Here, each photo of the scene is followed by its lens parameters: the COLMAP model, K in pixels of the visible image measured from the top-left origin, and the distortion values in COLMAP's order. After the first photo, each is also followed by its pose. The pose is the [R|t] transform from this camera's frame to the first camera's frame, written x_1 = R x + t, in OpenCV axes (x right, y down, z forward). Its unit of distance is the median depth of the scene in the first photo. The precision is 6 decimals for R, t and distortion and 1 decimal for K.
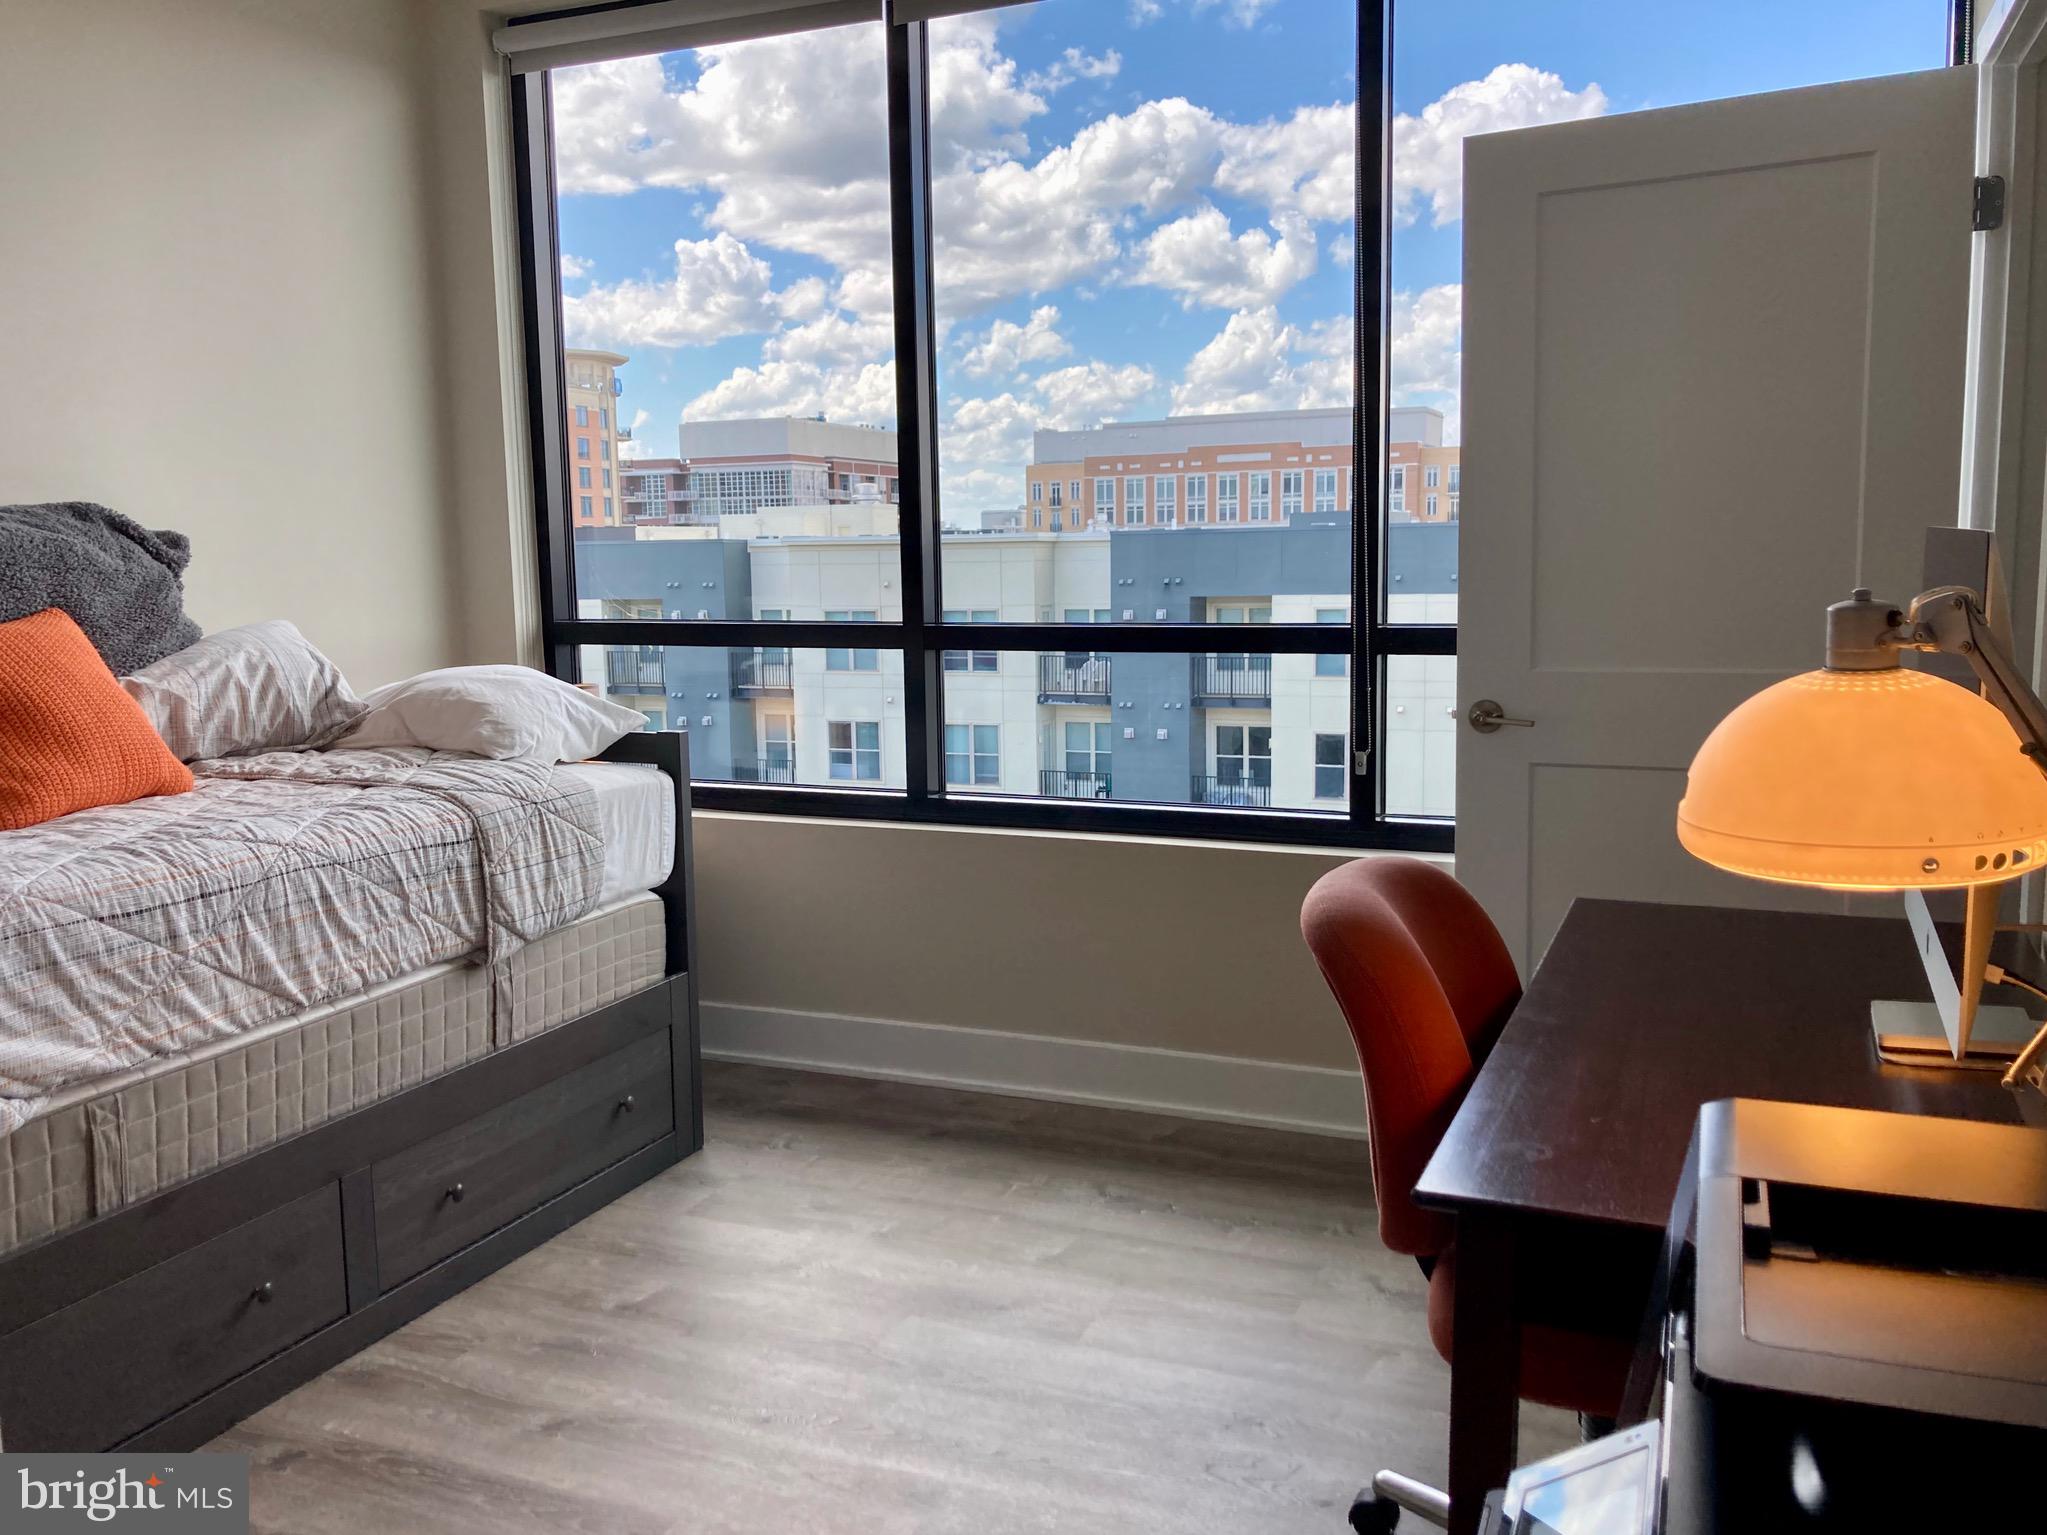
lens RADIAL K [[1731.2, 0, 1020.8], [0, 1731.2, 775.9], [0, 0, 1]] dist [0.005872, -0.018391]
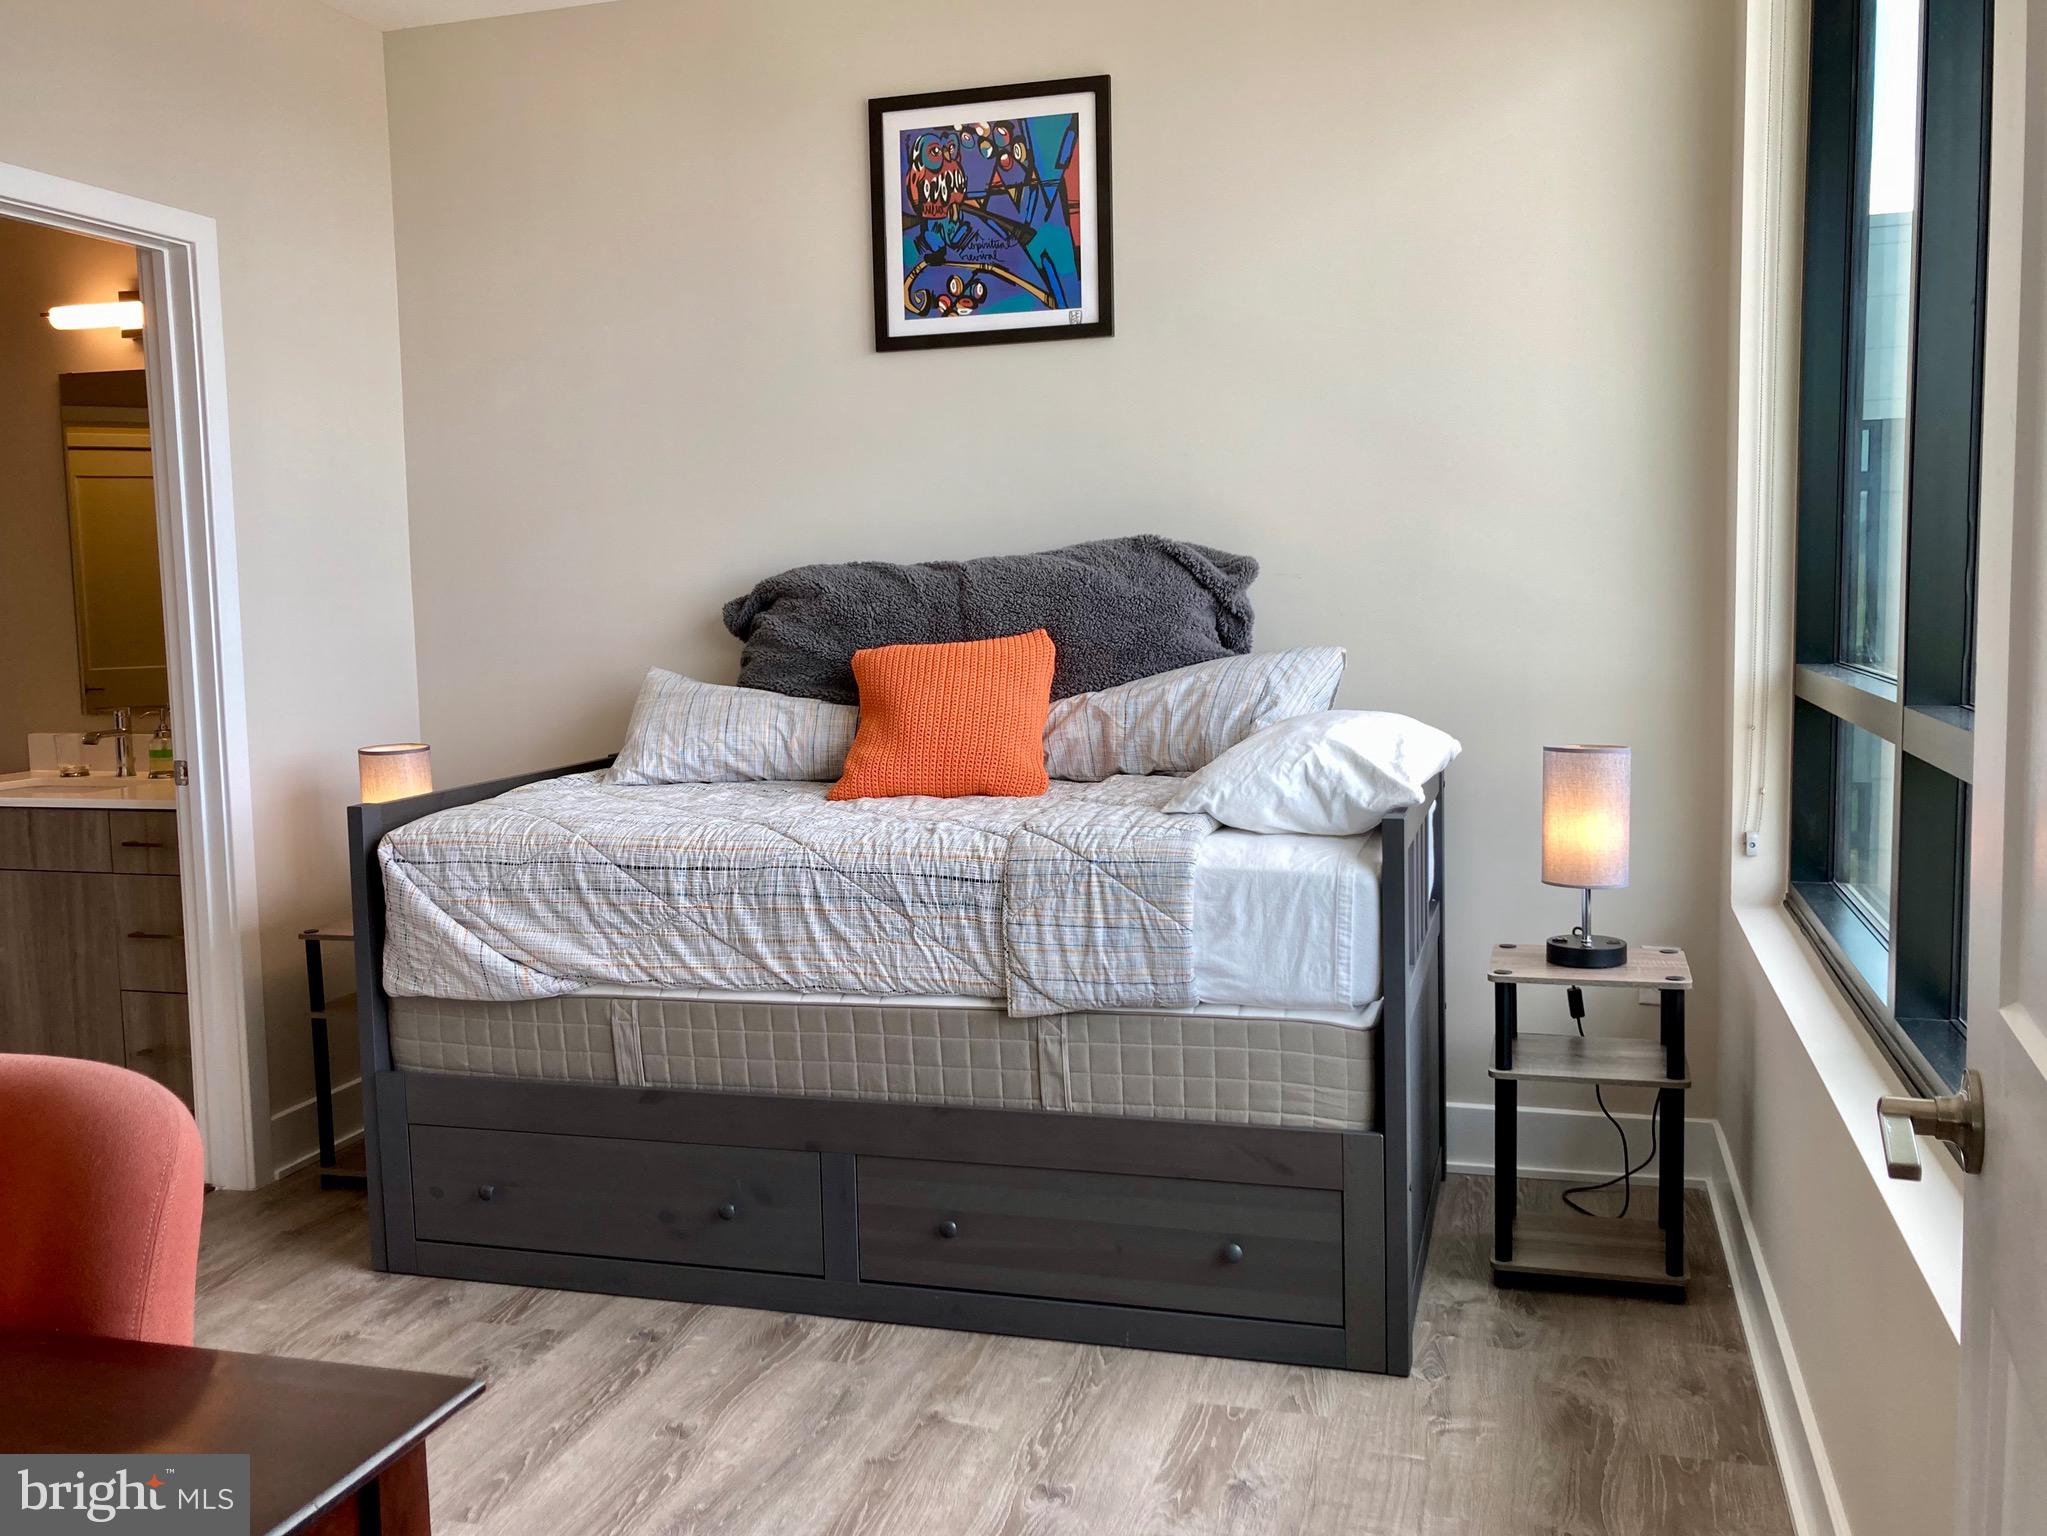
lens RADIAL K [[1731.2, 0, 1021.3], [0, 1731.2, 748.5], [0, 0, 1]] dist [0.005872, -0.018391]
pose [[0.078375, 0.094162, -0.992467, 0.700863], [-0.105317, 0.990741, 0.085681, -0.133428], [0.991345, 0.097808, 0.087566, 1.021780]]
